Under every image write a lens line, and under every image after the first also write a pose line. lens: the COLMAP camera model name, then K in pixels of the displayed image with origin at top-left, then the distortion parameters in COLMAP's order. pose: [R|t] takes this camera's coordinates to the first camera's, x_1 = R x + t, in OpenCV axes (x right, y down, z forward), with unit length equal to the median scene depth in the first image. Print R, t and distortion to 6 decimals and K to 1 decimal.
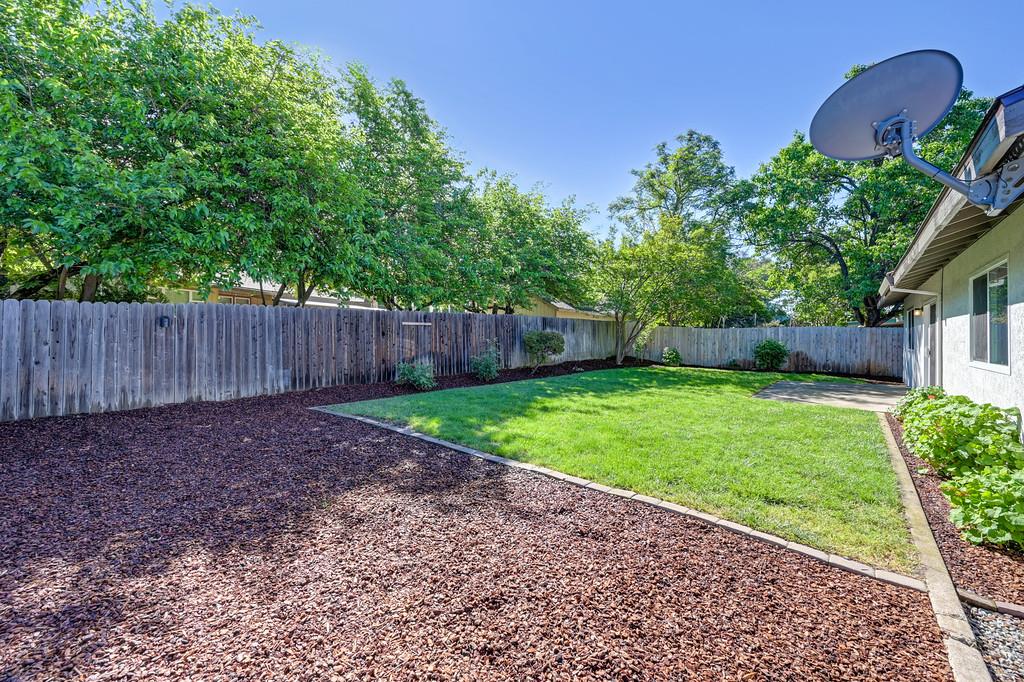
lens RADIAL K [[408.6, 0, 518.2], [0, 408.6, 342.8], [0, 0, 1]] dist [0.008333, -0.000007]
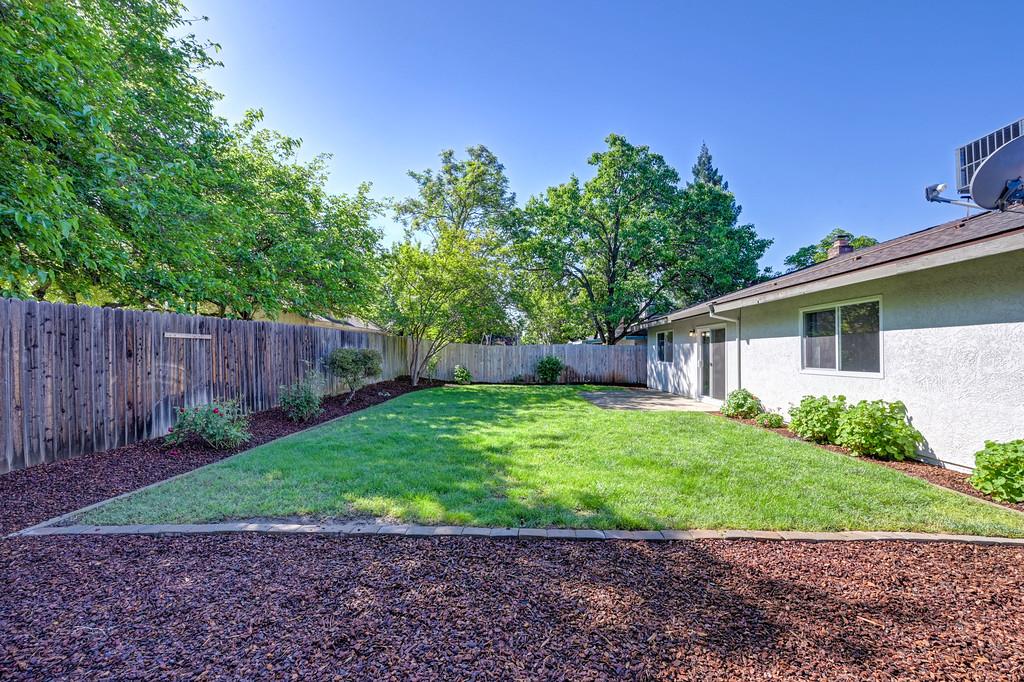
lens RADIAL K [[428.7, 0, 517.8], [0, 428.7, 352.2], [0, 0, 1]] dist [-0.002290, -0.000111]
pose [[0.776825, -0.007385, 0.629674, -0.210934], [0.019561, 0.999732, -0.012407, -0.005247], [-0.629413, 0.021955, 0.776761, 0.181476]]
